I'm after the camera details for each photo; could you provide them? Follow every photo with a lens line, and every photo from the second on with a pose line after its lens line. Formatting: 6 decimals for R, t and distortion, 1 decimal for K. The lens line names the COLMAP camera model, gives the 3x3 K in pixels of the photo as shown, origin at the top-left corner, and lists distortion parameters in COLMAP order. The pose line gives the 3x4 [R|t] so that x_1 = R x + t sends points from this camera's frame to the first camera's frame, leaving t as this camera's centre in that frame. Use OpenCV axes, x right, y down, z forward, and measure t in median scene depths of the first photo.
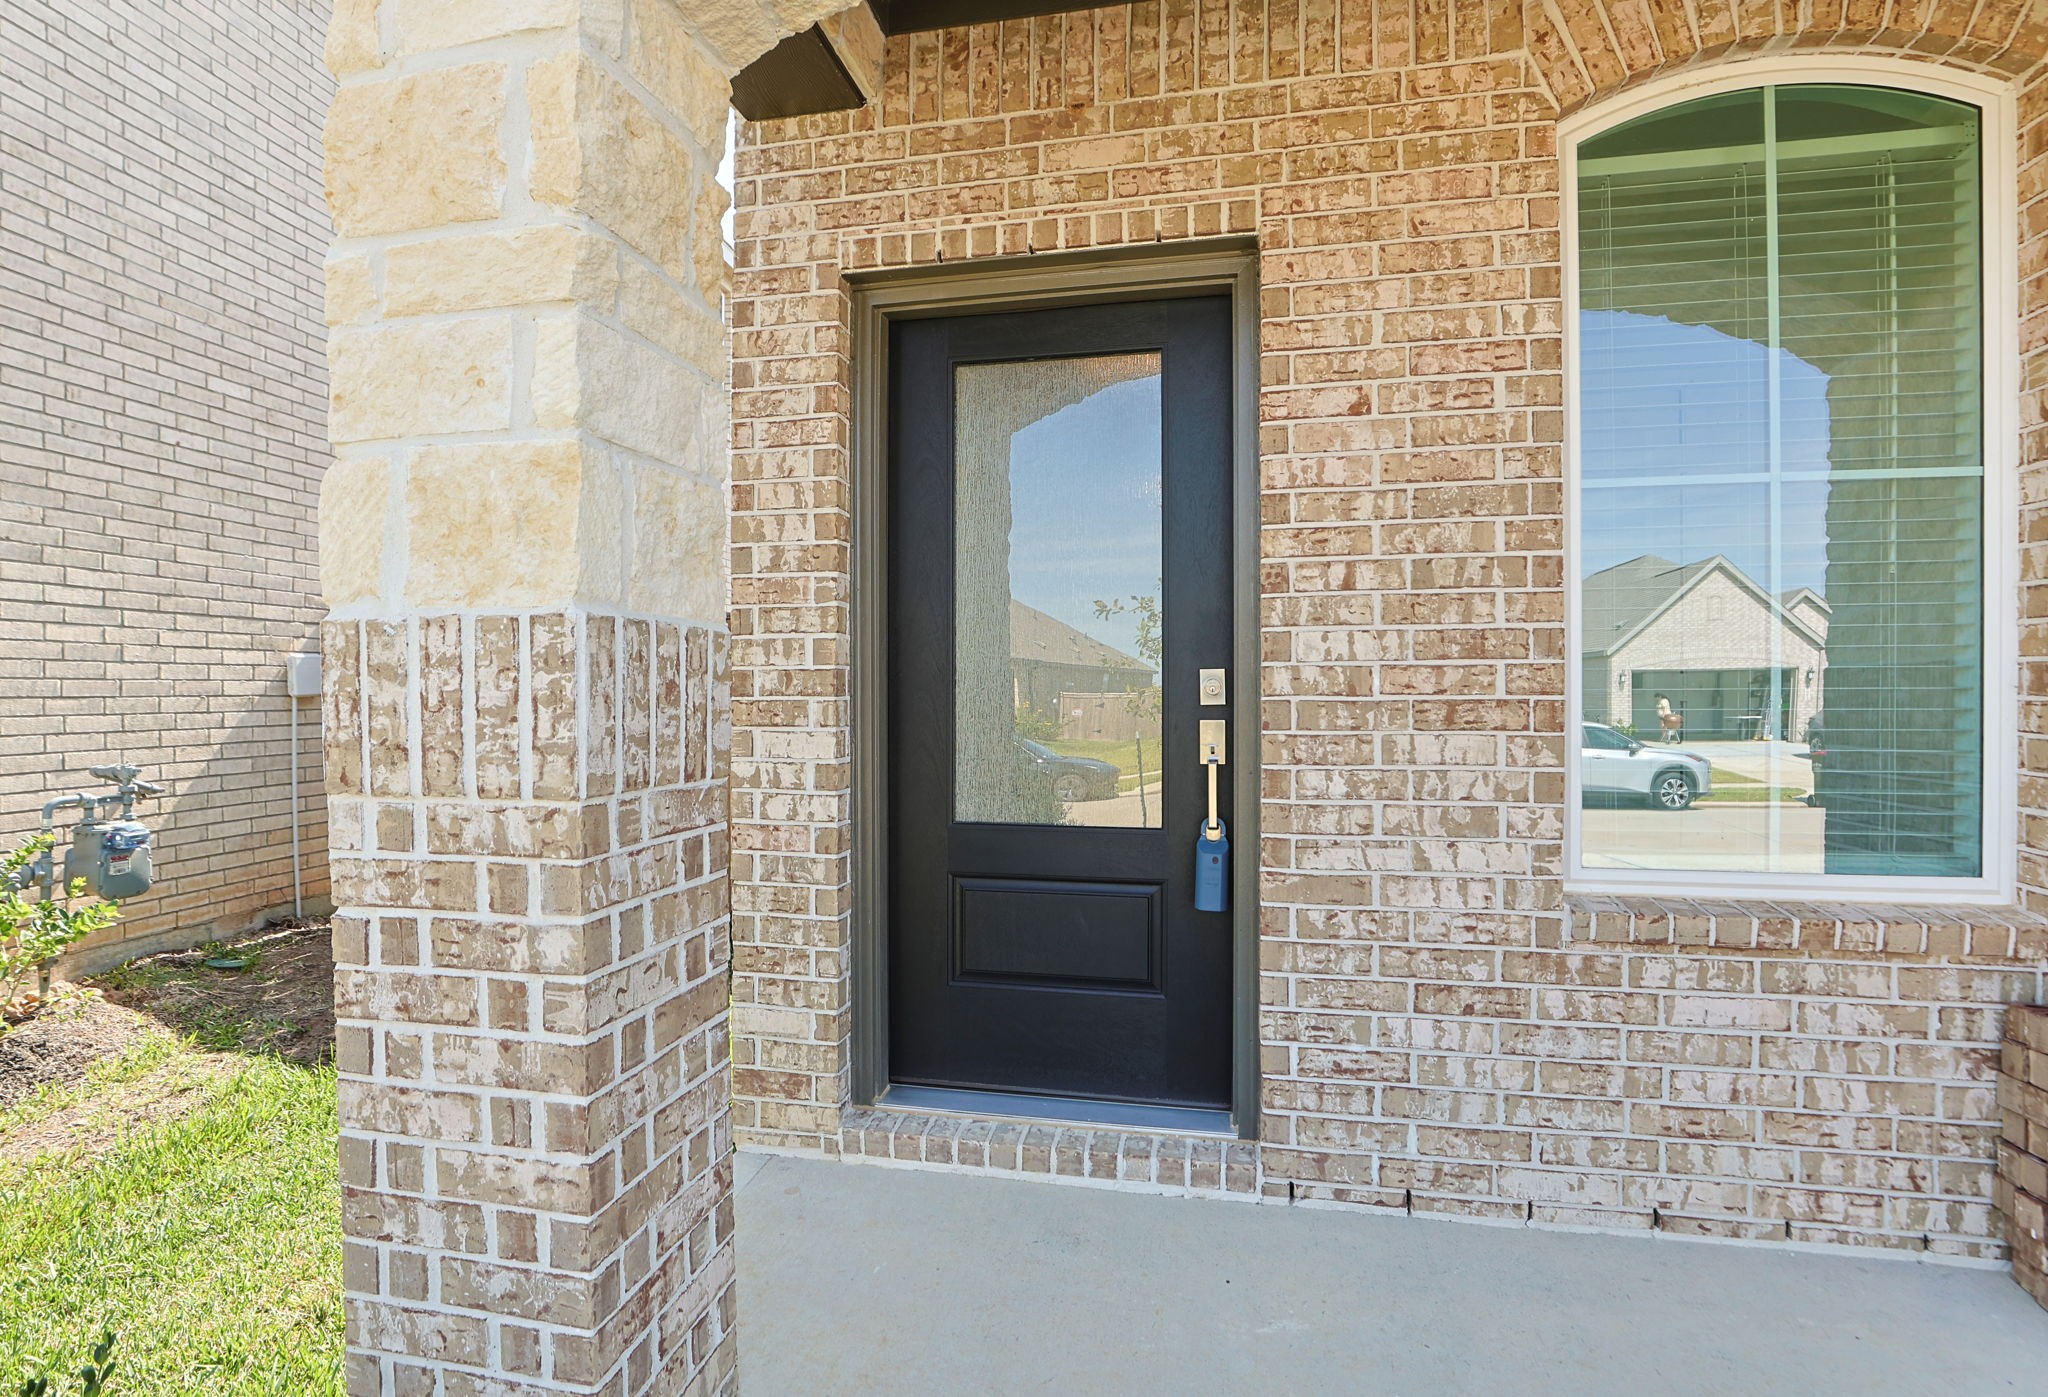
lens RADIAL K [[947.6, 0, 1023.6], [0, 947.6, 660.2], [0, 0, 1]] dist [-0.038524, -0.000022]
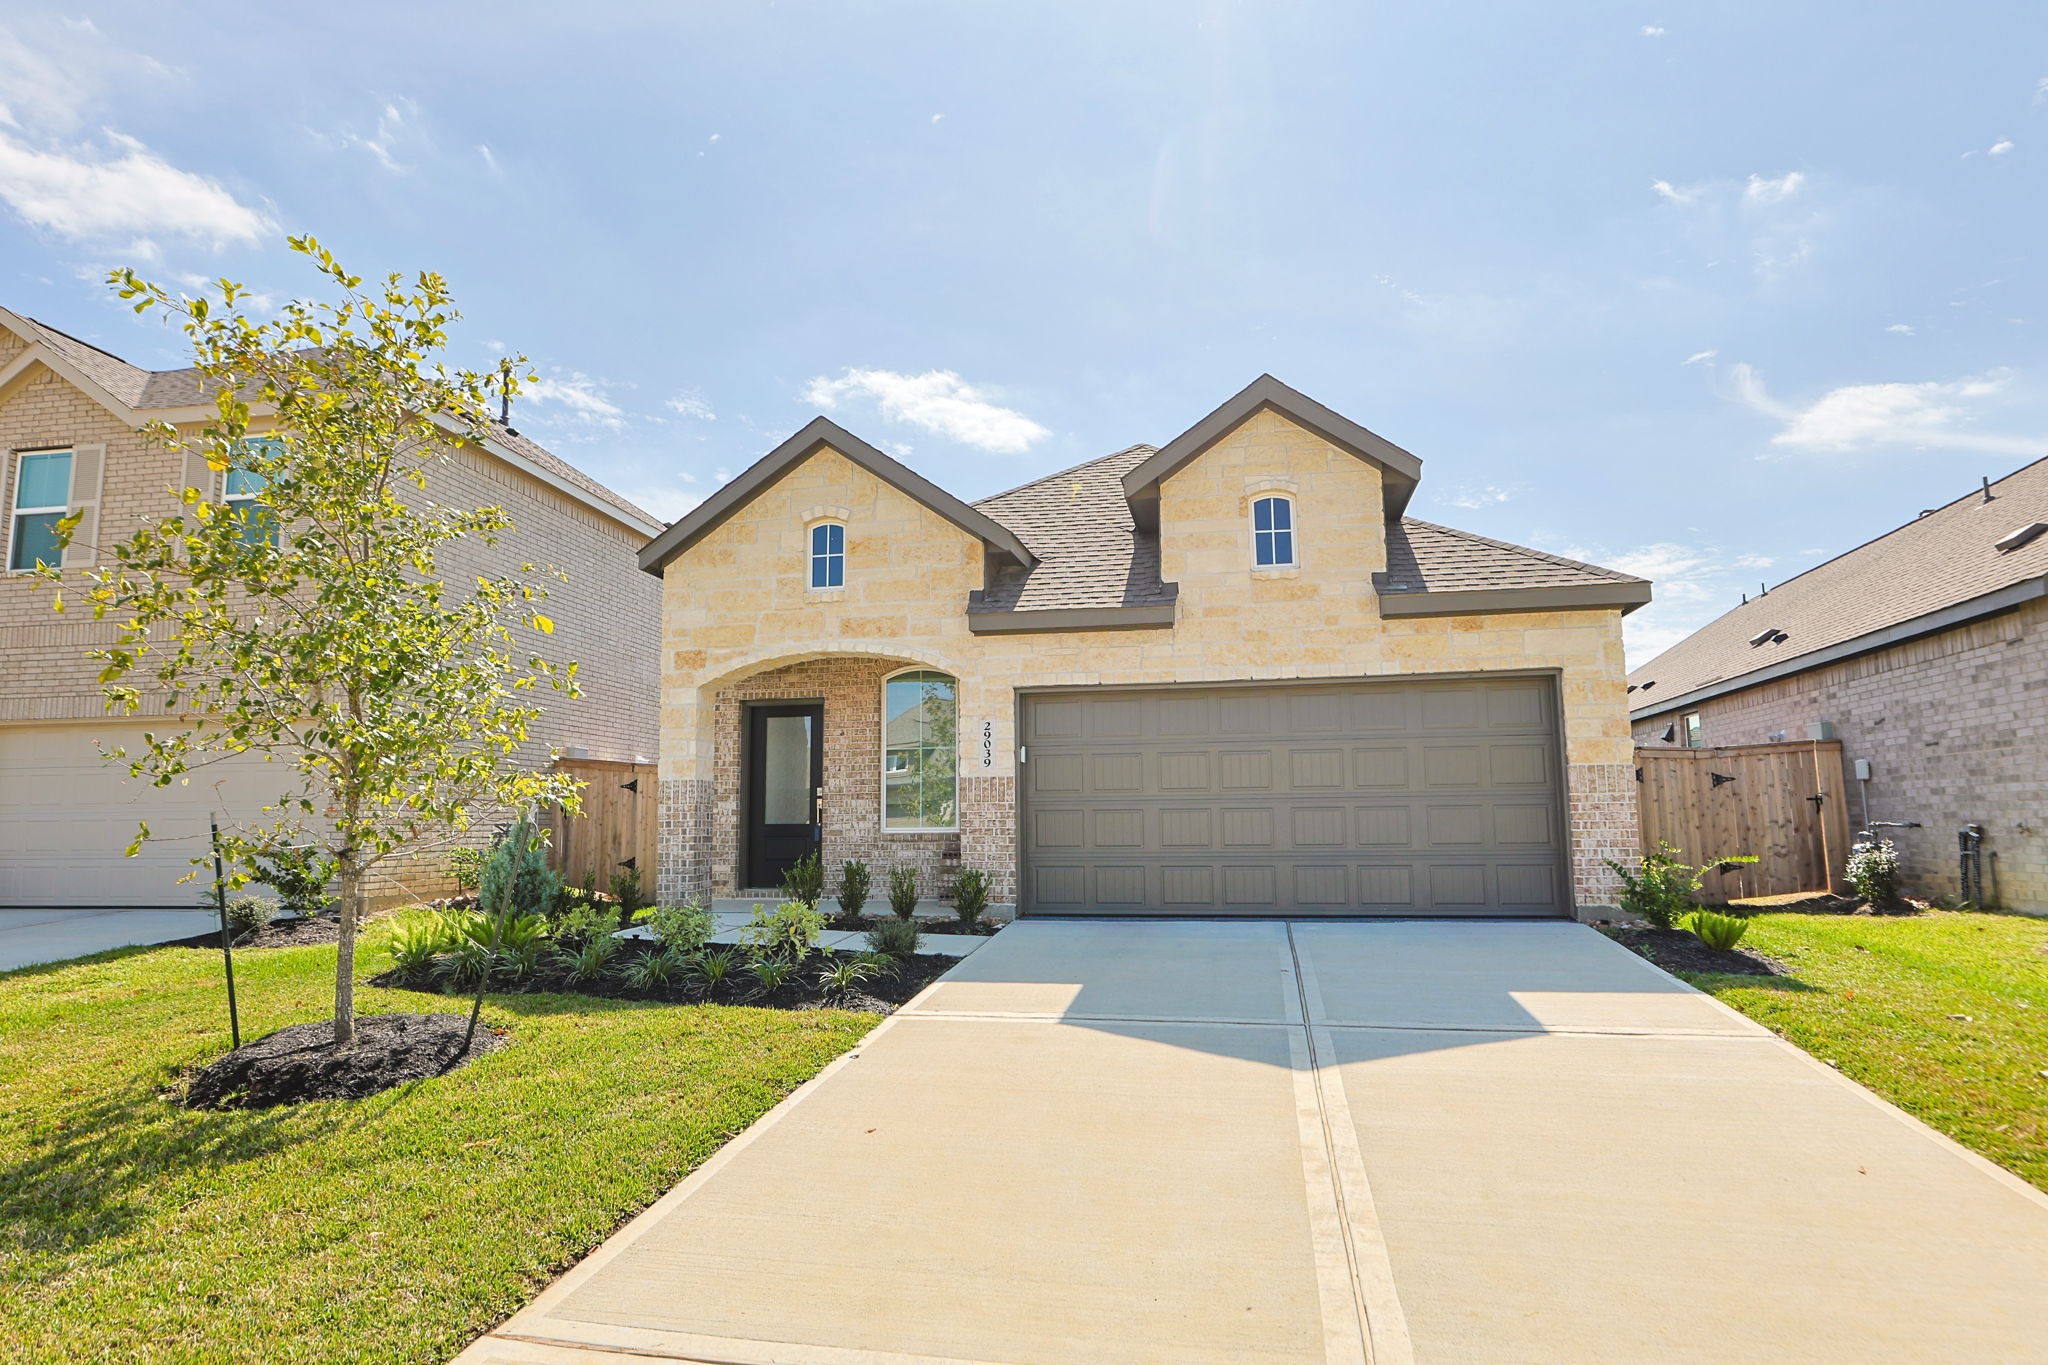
lens RADIAL K [[930.3, 0, 1019.6], [0, 930.3, 685.3], [0, 0, 1]] dist [-0.044172, 0.010605]
pose [[0.999479, -0.004432, 0.031956, 1.142129], [0.007849, 0.994164, -0.107594, 0.009369], [-0.031293, 0.107789, 0.993681, -3.932928]]
